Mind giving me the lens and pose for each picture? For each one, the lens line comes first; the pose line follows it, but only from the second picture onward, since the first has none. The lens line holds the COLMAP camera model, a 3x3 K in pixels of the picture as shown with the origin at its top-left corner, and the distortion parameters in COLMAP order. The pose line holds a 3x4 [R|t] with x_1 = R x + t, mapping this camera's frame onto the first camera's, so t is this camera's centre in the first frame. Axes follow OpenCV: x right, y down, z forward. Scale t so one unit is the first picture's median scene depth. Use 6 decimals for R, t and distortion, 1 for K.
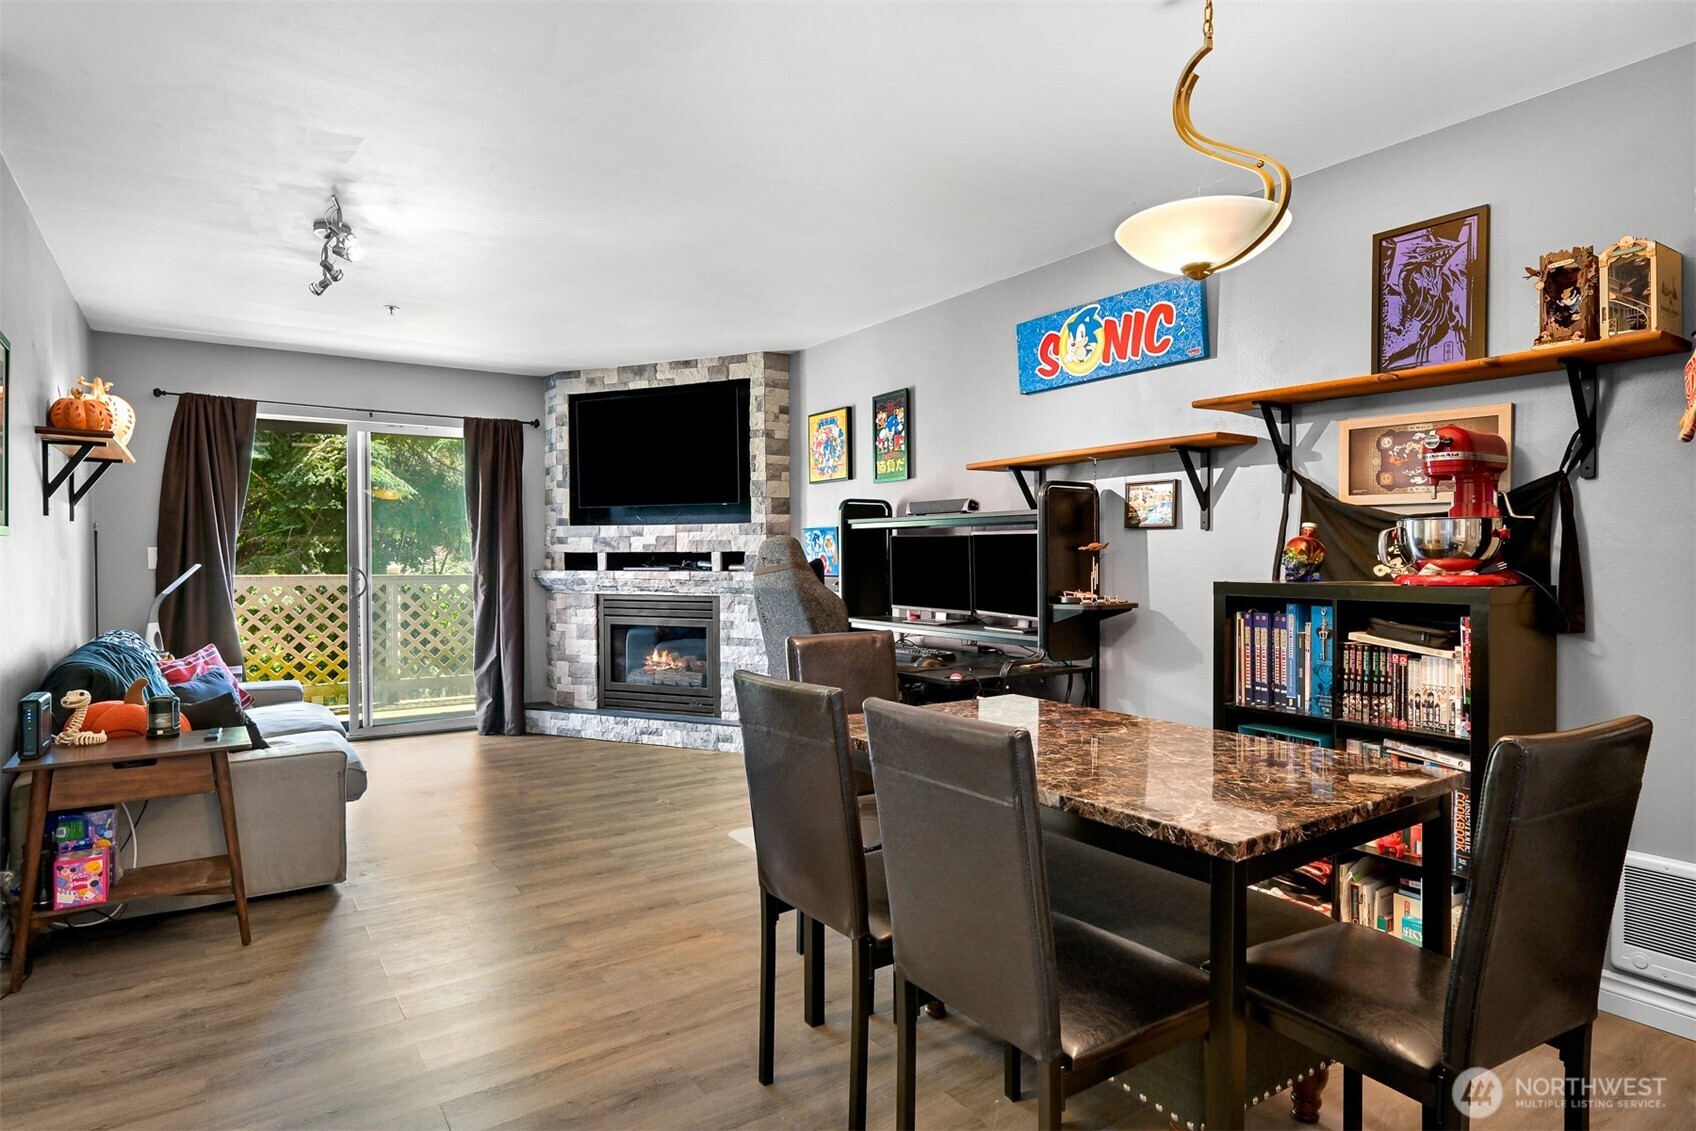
lens RADIAL K [[940.5, 0, 821.2], [0, 940.5, 564.0], [0, 0, 1]] dist [0.003467, -0.000241]
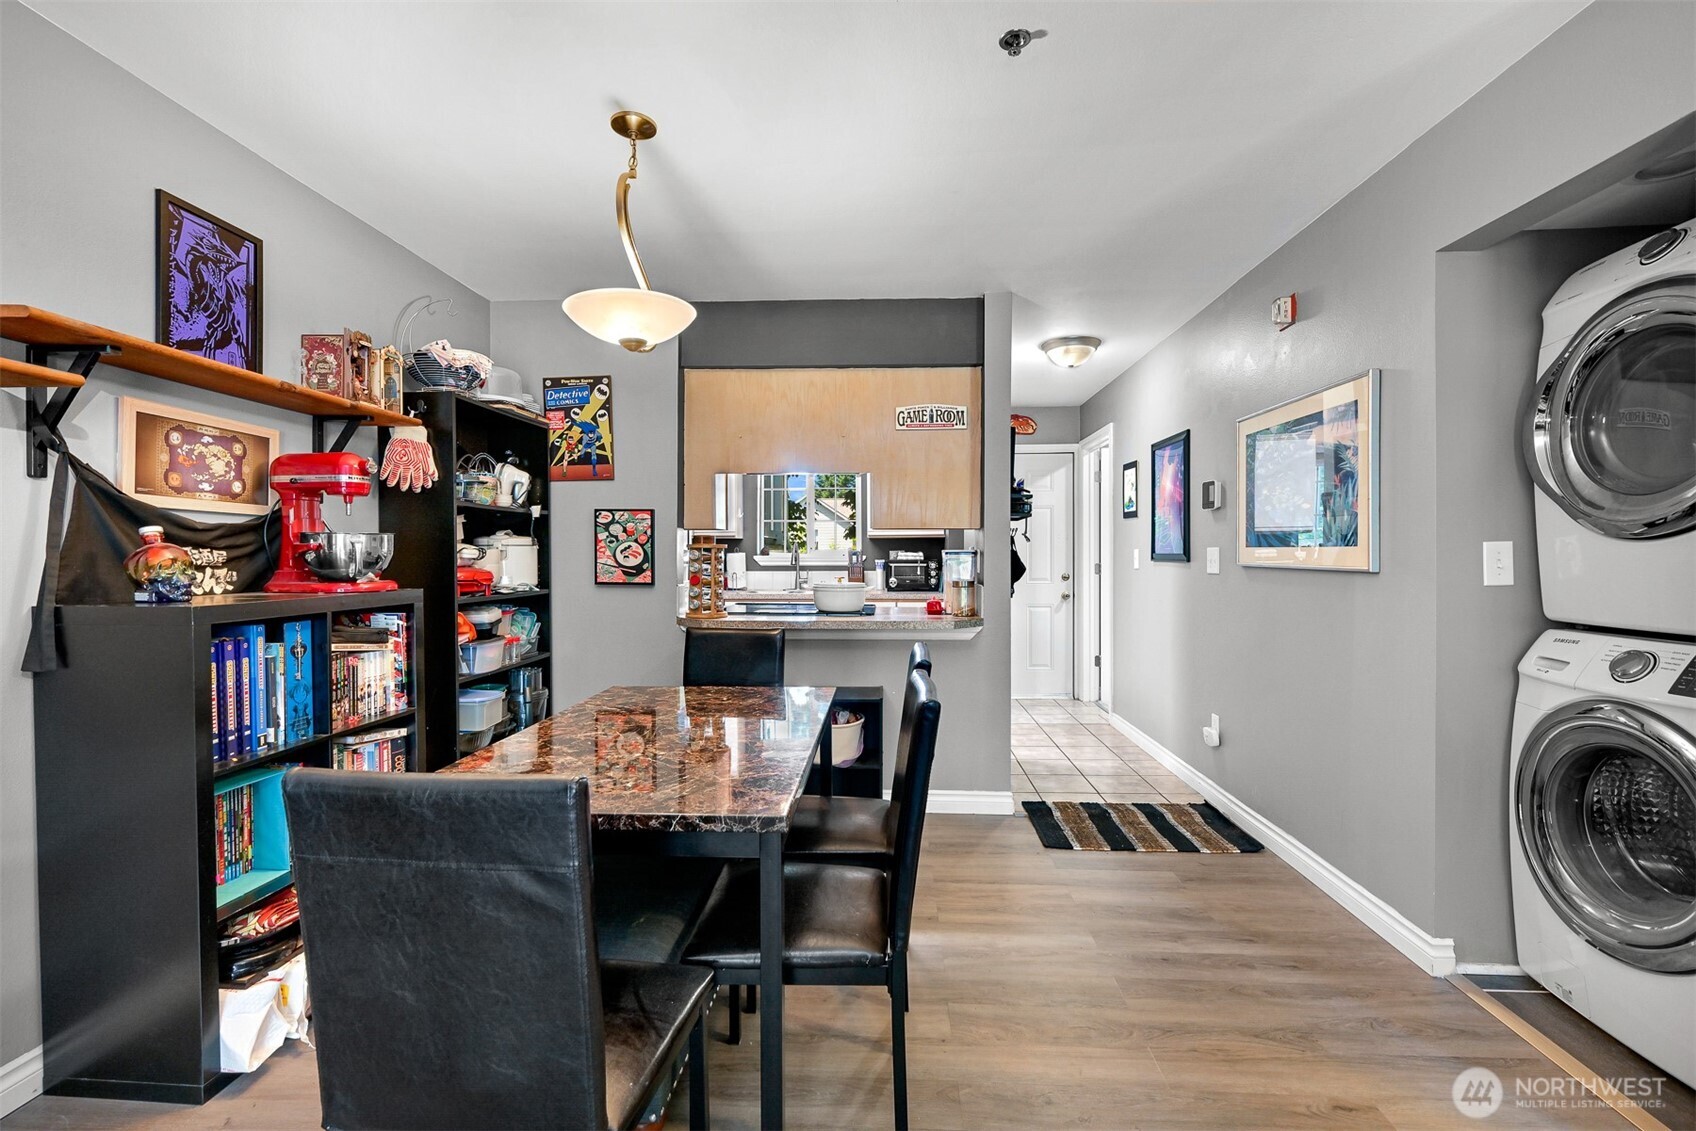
lens RADIAL K [[752.9, 0, 842.5], [0, 752.9, 566.0], [0, 0, 1]] dist [0.002704, 0.000178]
pose [[-0.799097, -0.004387, 0.601186, -0.191010], [0.012071, 0.999655, 0.023339, -0.011547], [-0.601080, 0.025907, -0.798769, 0.718597]]
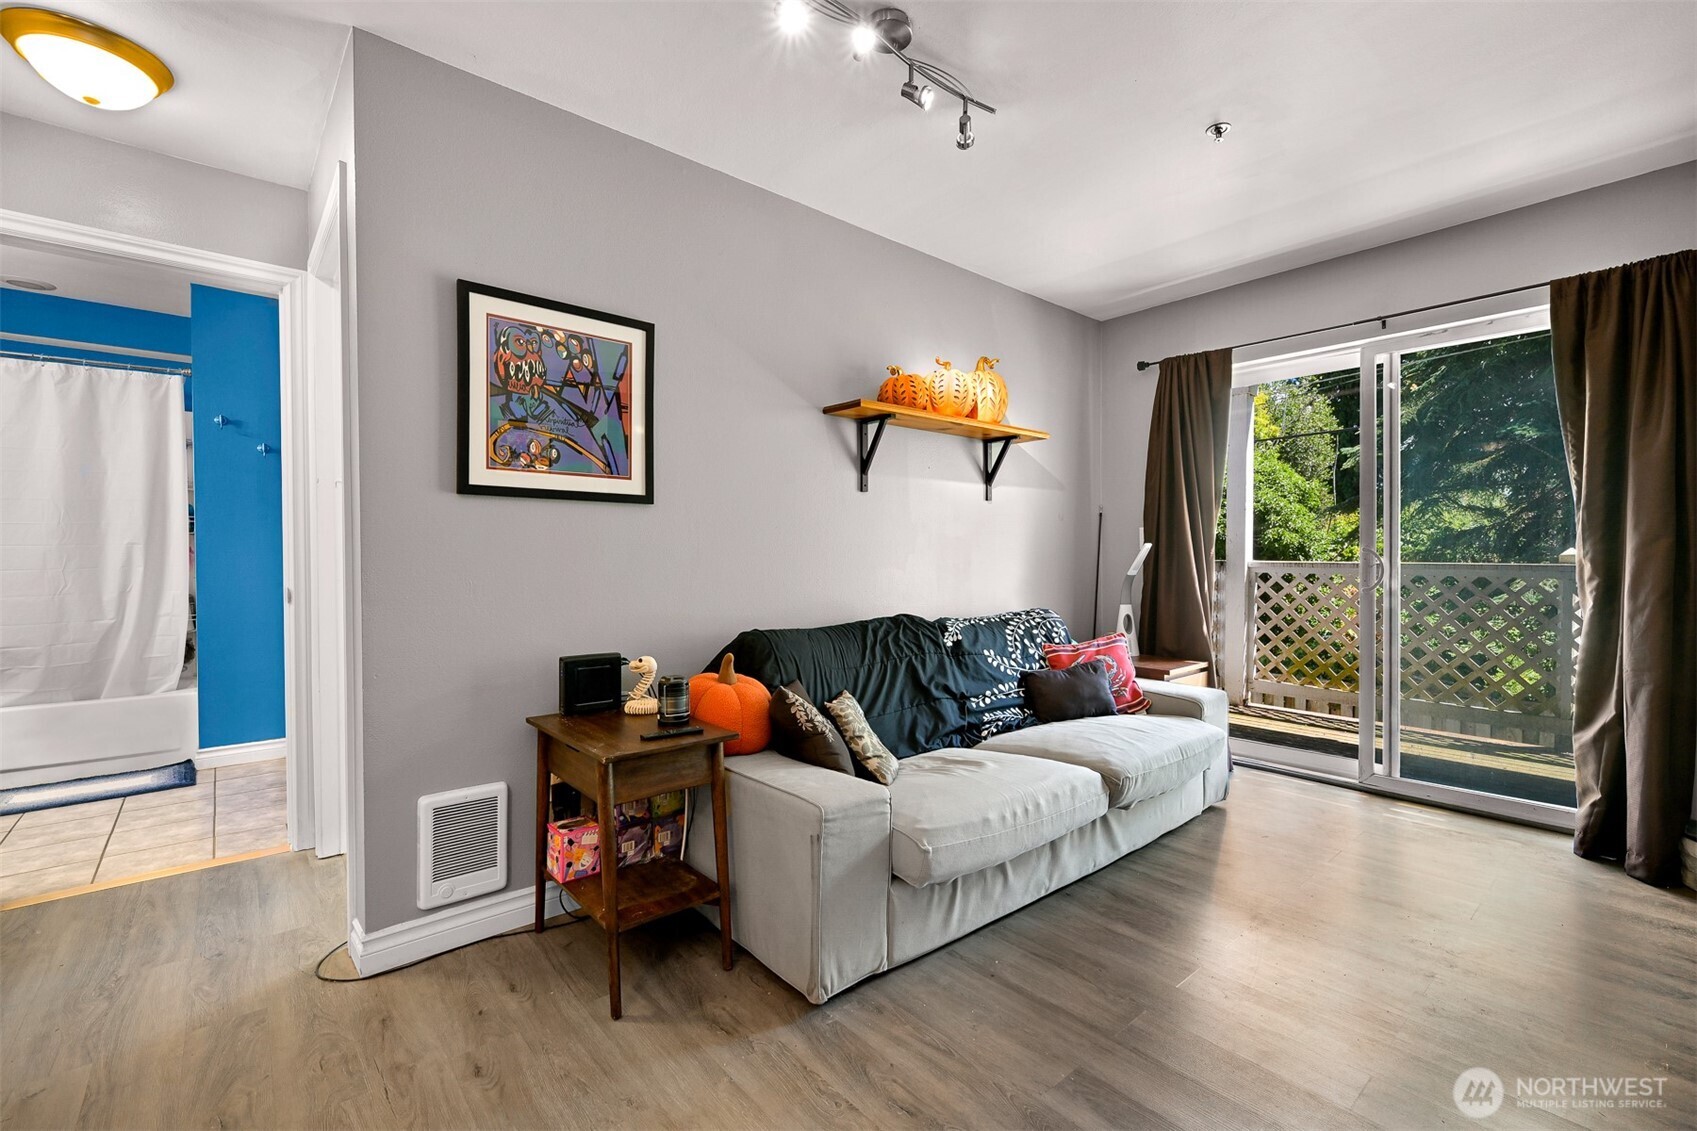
lens RADIAL K [[717.5, 0, 862.8], [0, 717.5, 574.2], [0, 0, 1]] dist [-0.004092, 0.001196]
pose [[0.130998, 0.025937, -0.991043, -0.011883], [-0.009370, 0.999645, 0.024923, 0.016802], [0.991338, 0.006021, 0.131195, 0.692616]]
